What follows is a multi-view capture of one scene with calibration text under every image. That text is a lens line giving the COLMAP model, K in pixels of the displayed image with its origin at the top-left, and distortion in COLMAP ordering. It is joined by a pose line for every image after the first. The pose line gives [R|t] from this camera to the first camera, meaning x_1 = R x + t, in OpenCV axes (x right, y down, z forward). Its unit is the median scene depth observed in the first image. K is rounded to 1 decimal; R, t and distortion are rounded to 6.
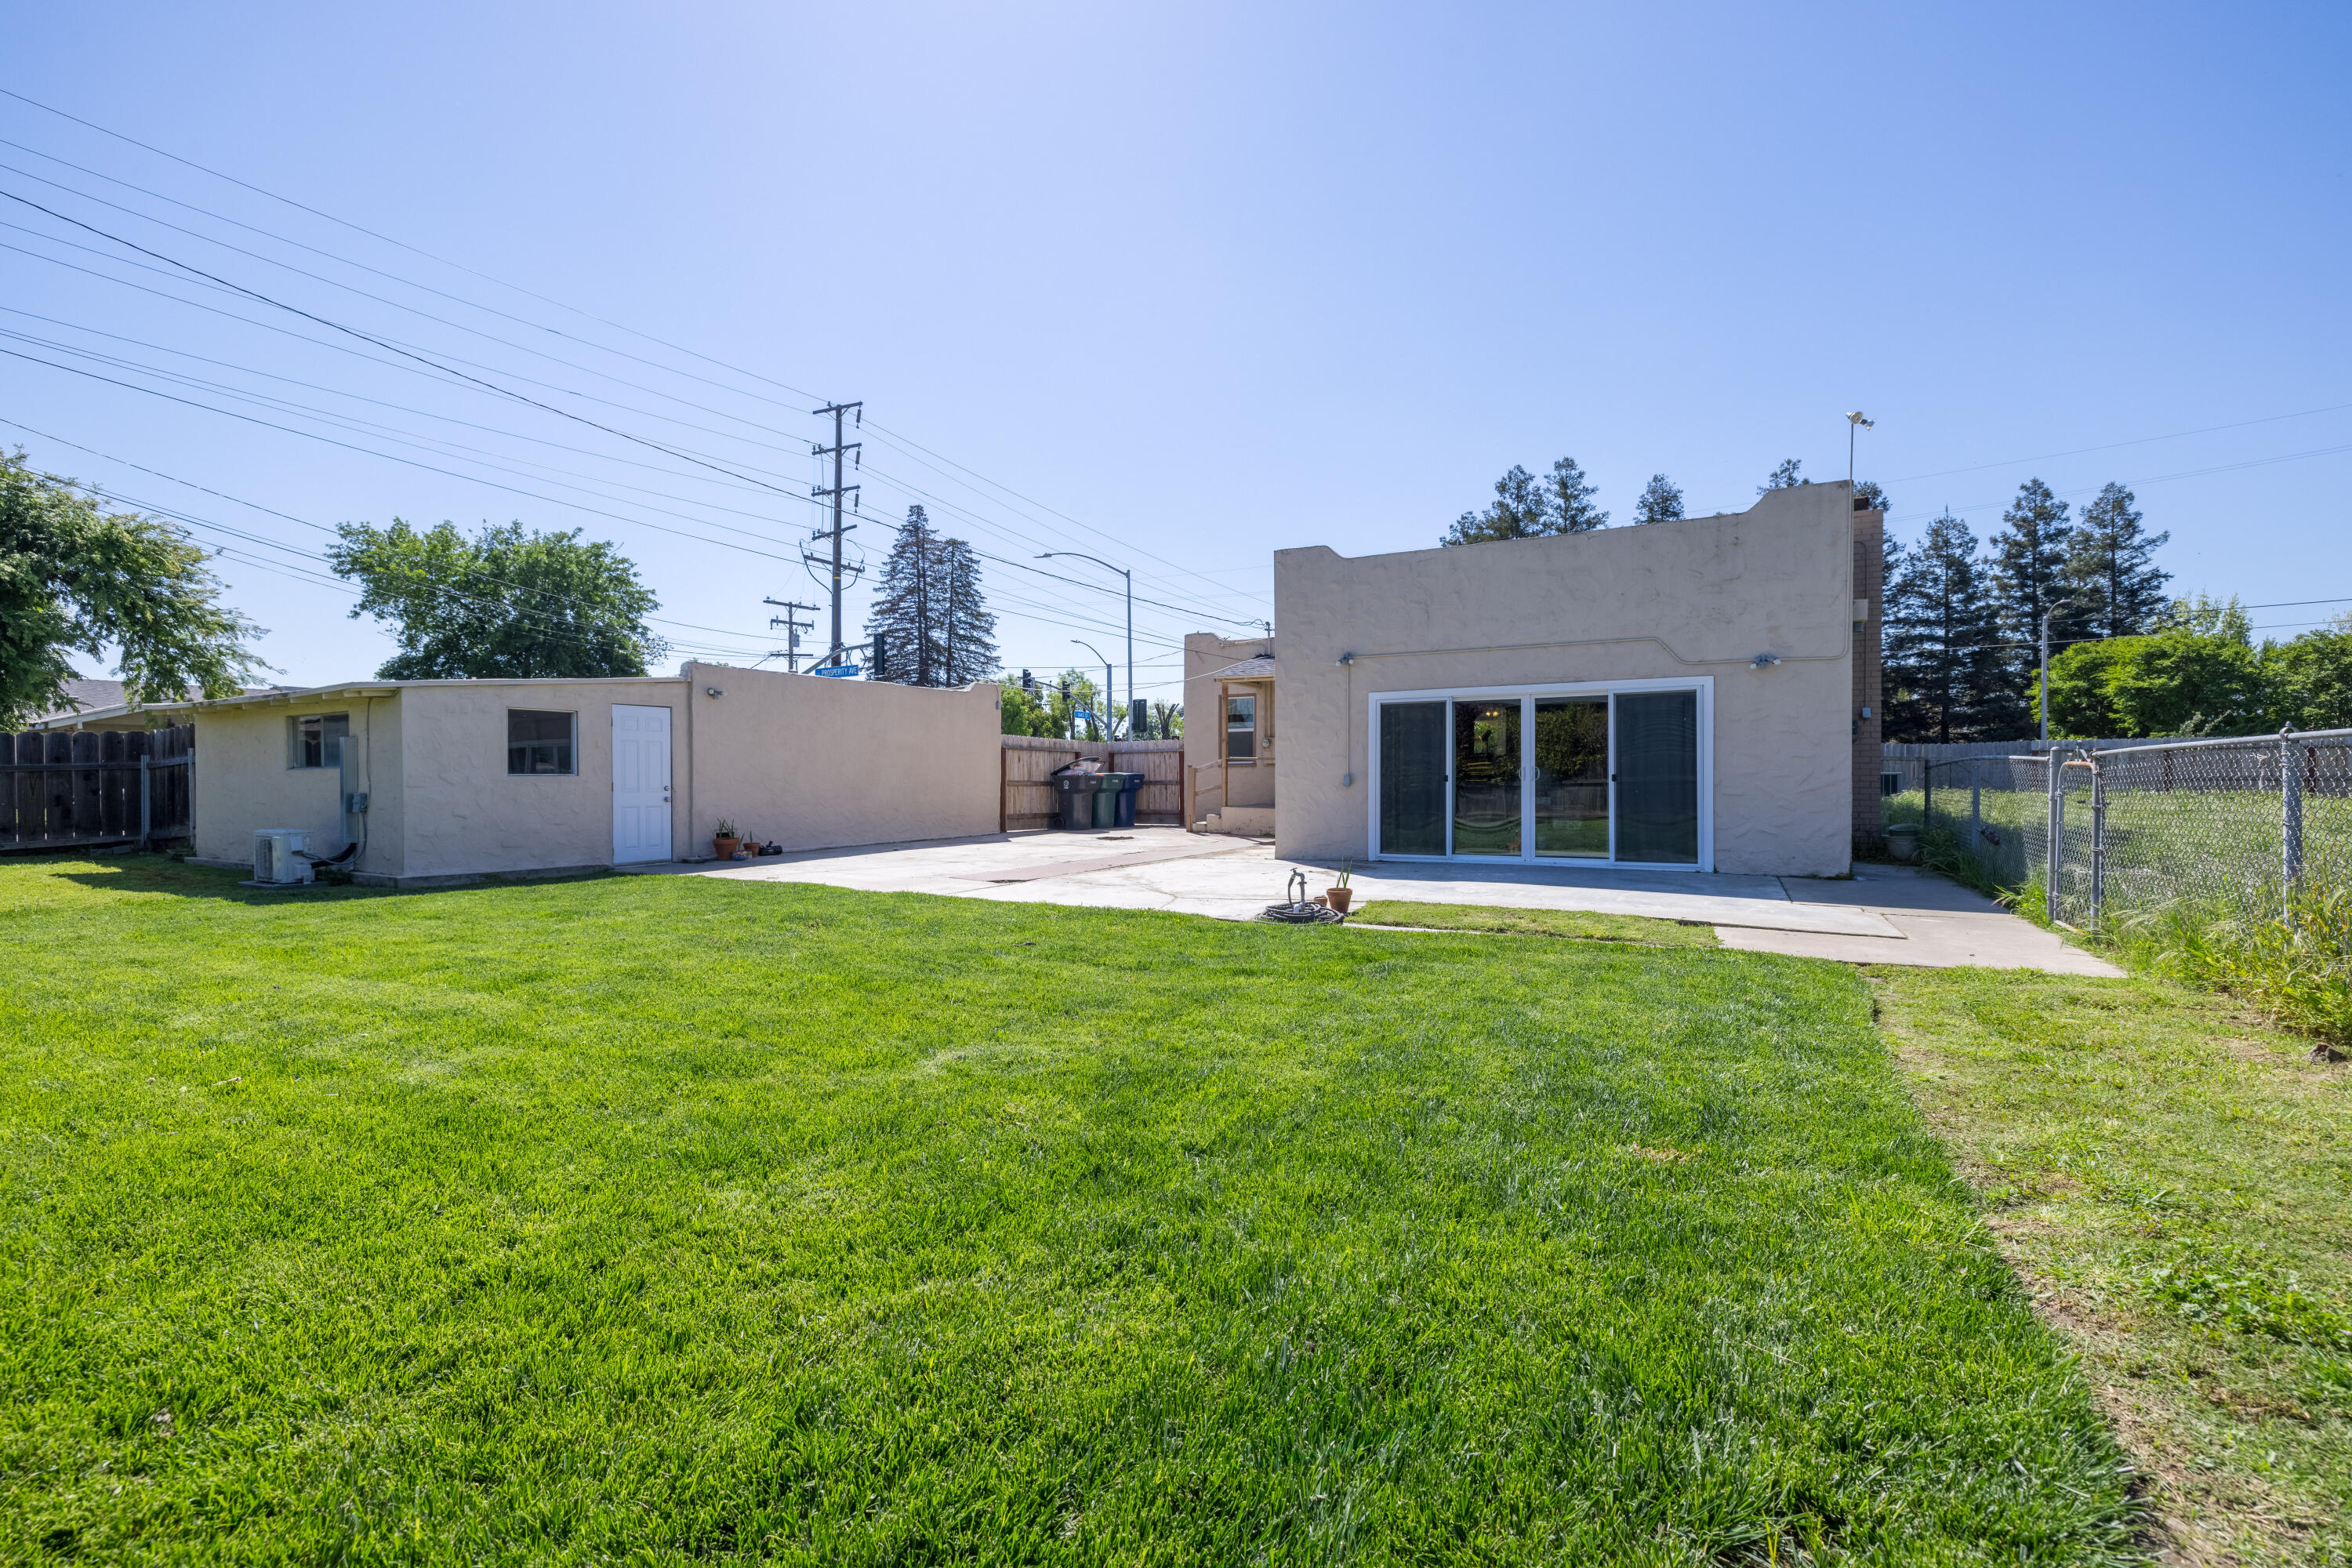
lens RADIAL K [[977.6, 0, 1176.0], [0, 977.6, 784.0], [0, 0, 1]] dist [0.001837, 0.000105]
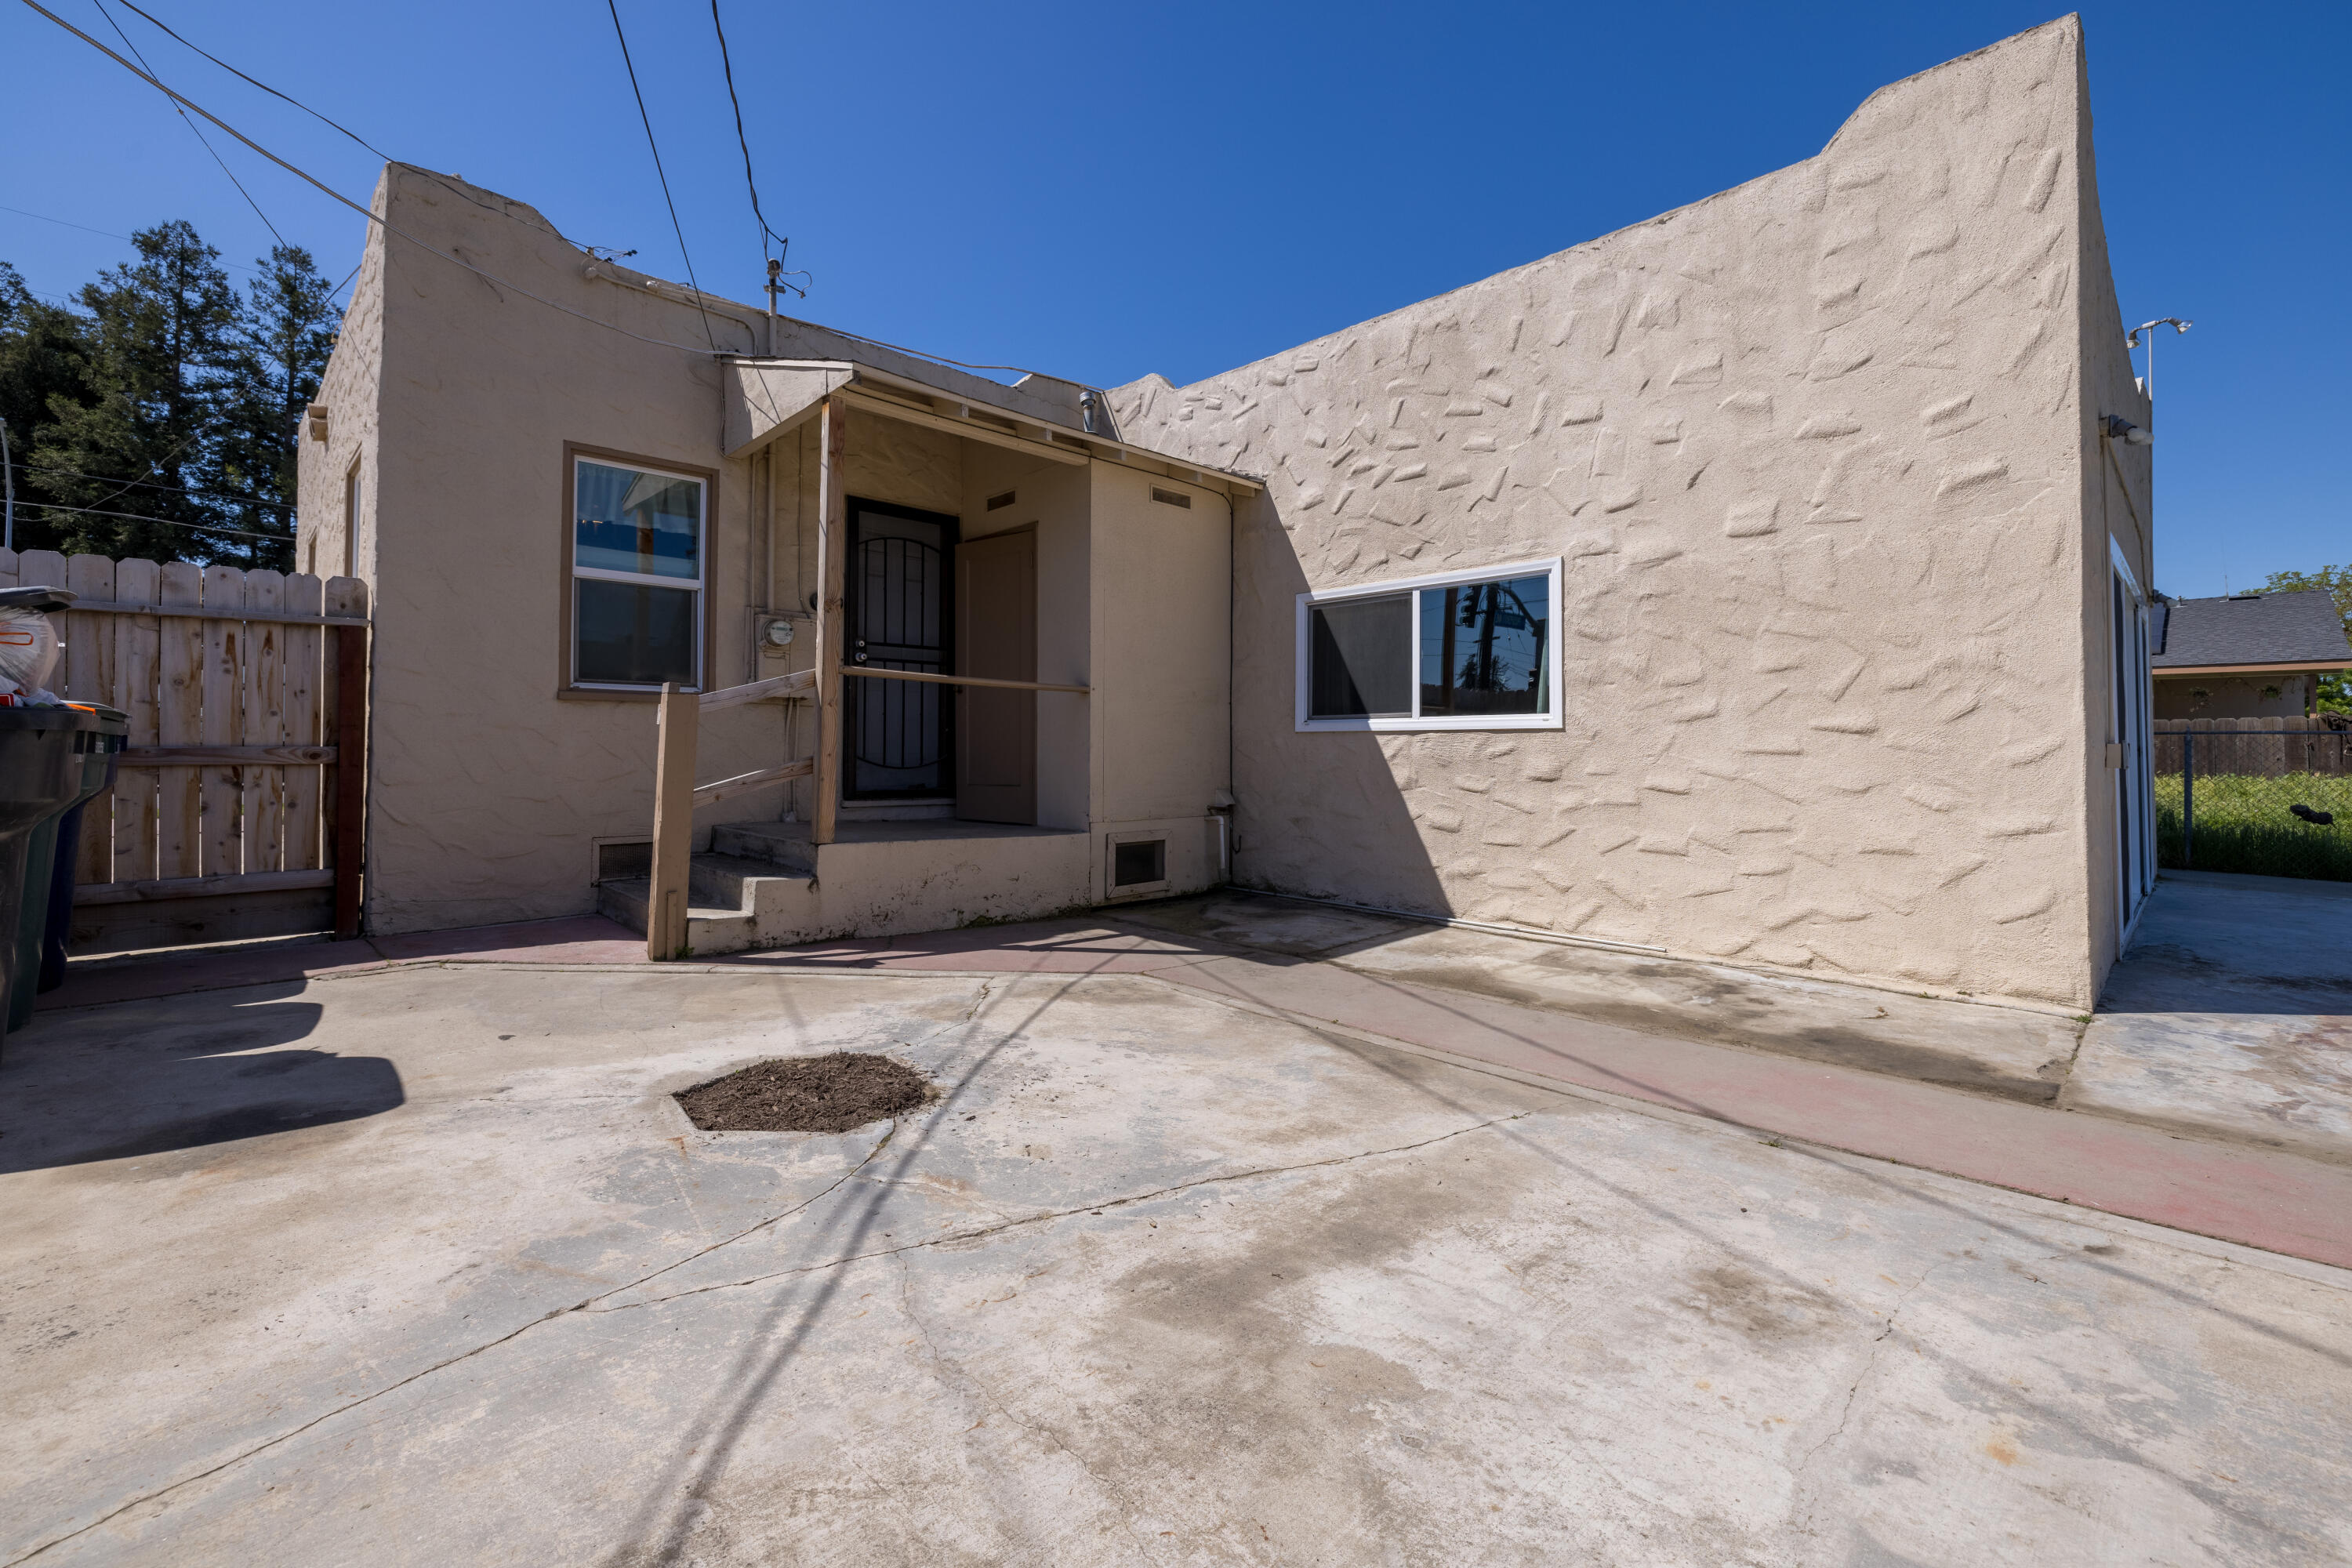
lens RADIAL K [[1006.3, 0, 1179.2], [0, 1006.3, 721.5], [0, 0, 1]] dist [0.001277, 0.000143]
pose [[0.290998, 0.030667, 0.956232, -0.233138], [-0.002192, 0.999505, -0.031388, -0.002825], [-0.956721, 0.007037, 0.290921, 0.981479]]
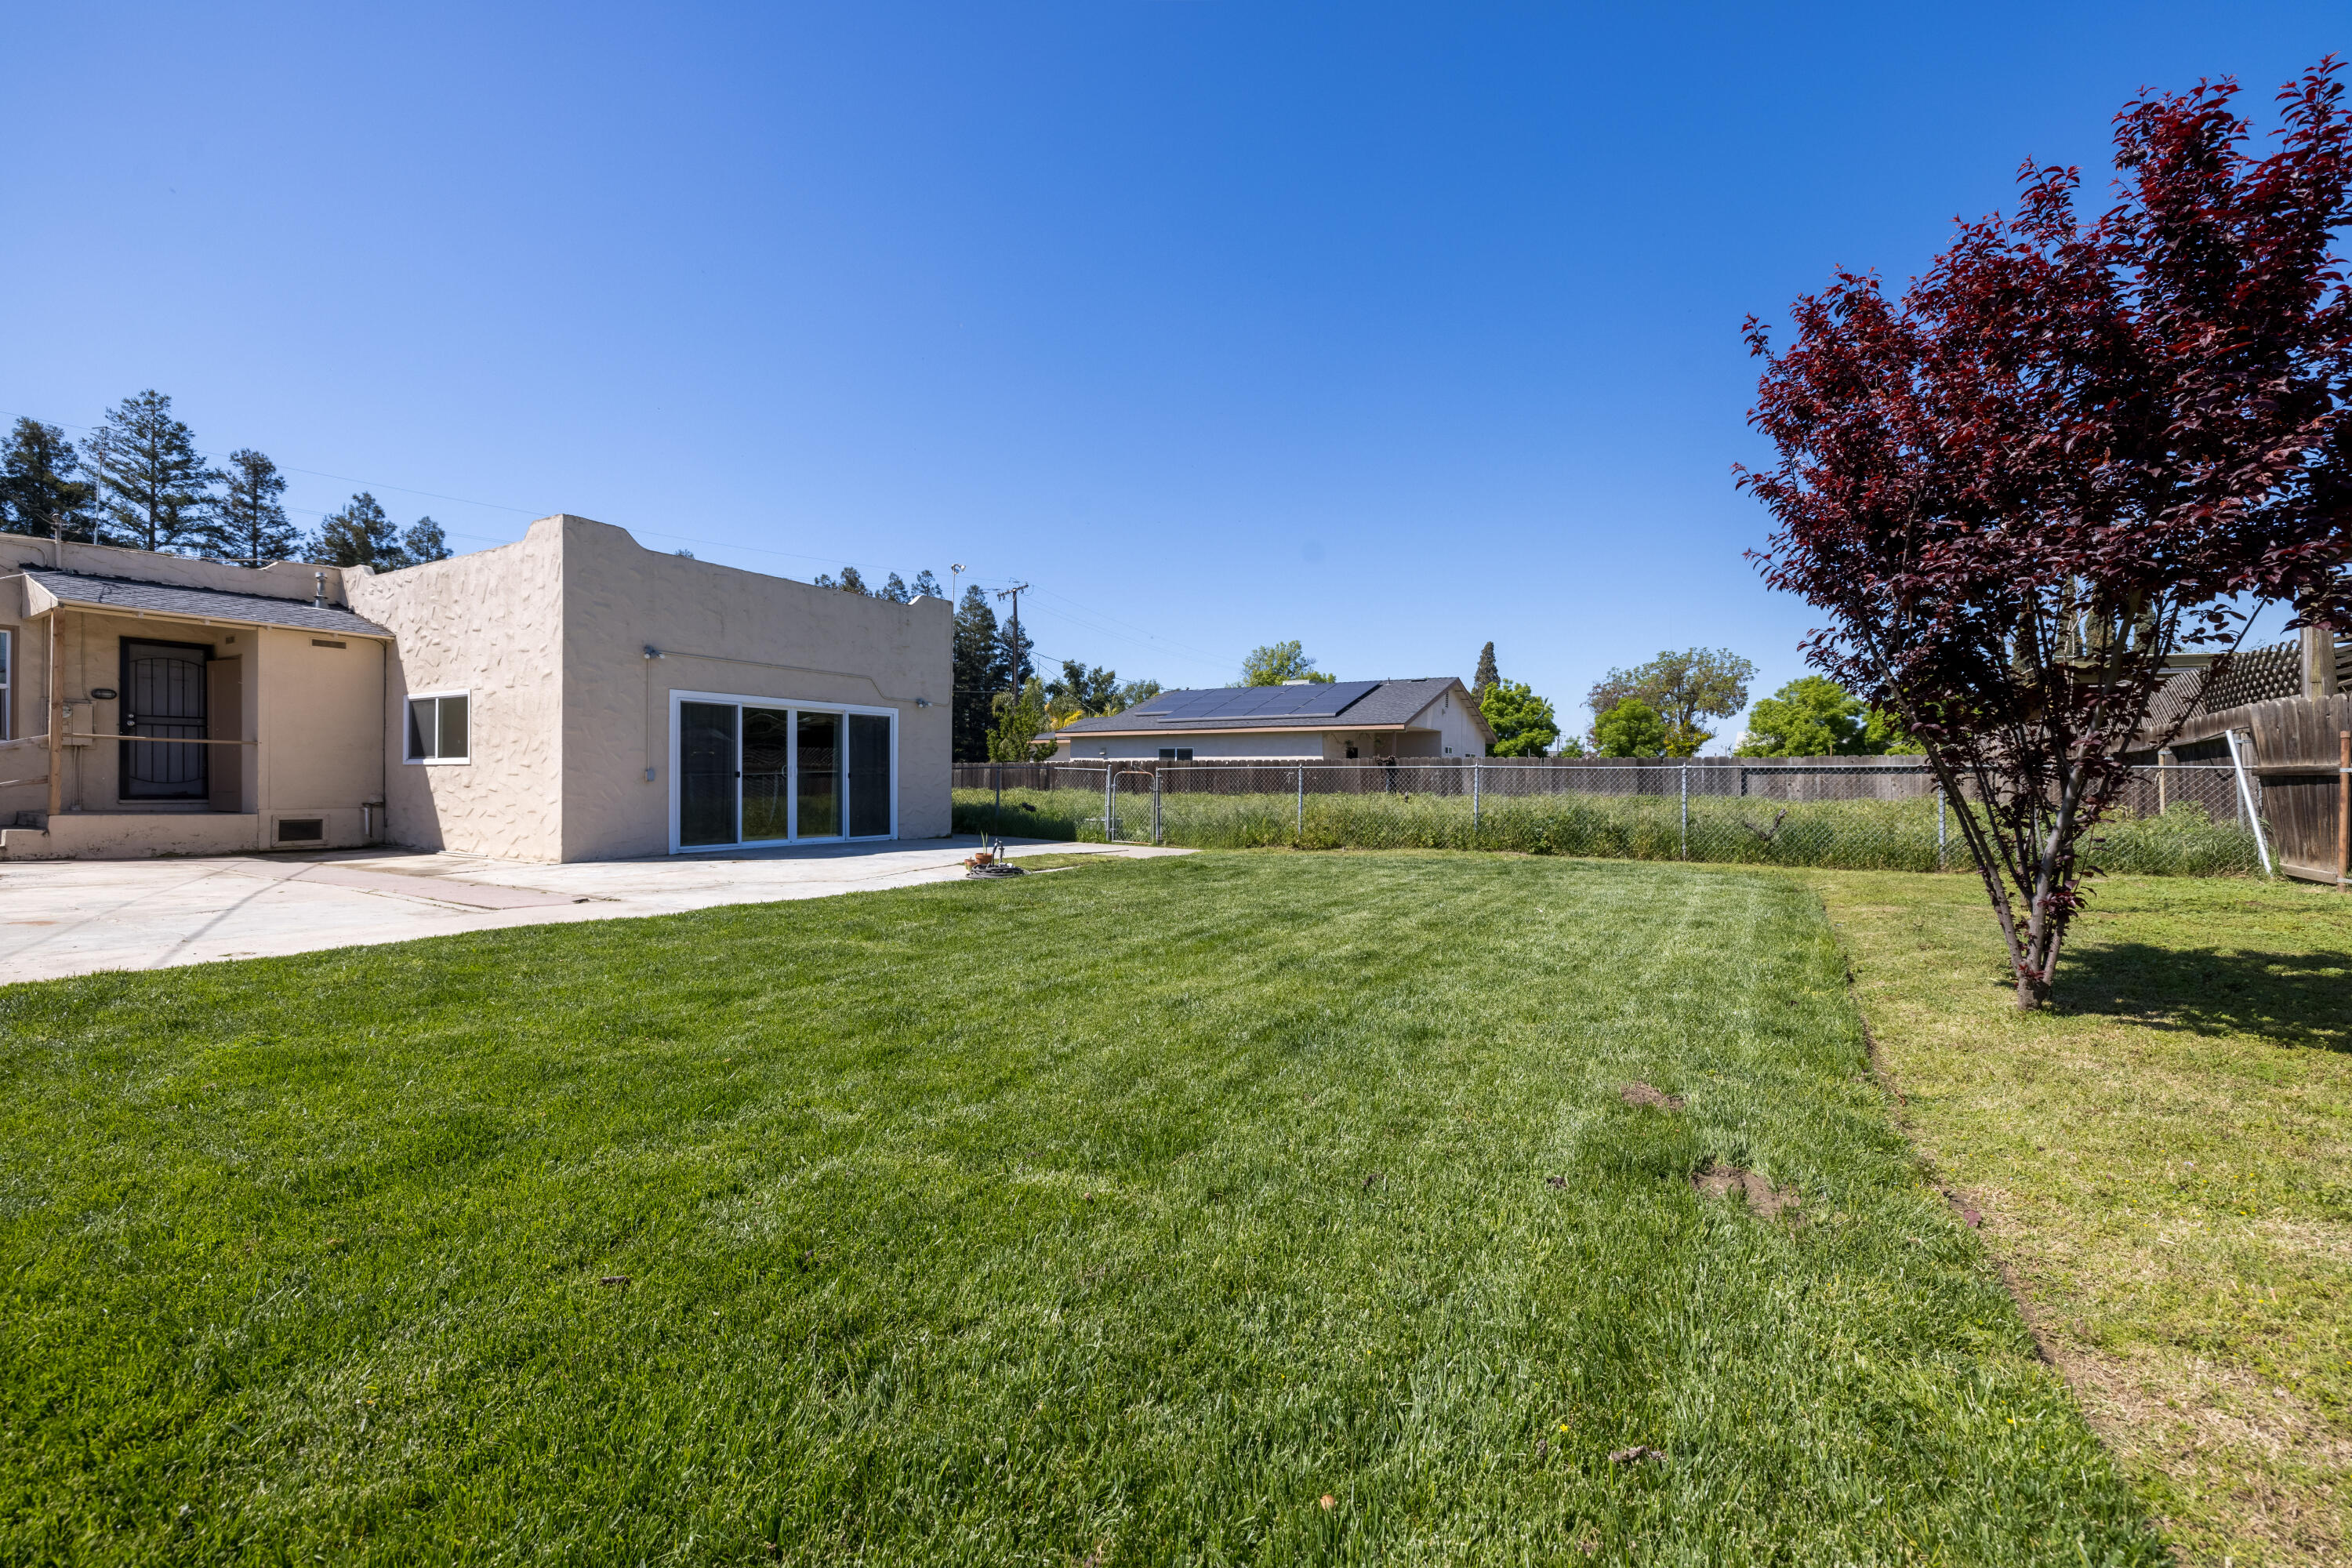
lens RADIAL K [[977.6, 0, 1176.0], [0, 977.6, 784.0], [0, 0, 1]] dist [0.001837, 0.000105]
pose [[0.032311, -0.000913, 0.999477, -0.633962], [-0.002798, 0.999996, 0.001004, 0.002017], [-0.999474, -0.002829, 0.032309, 0.351238]]
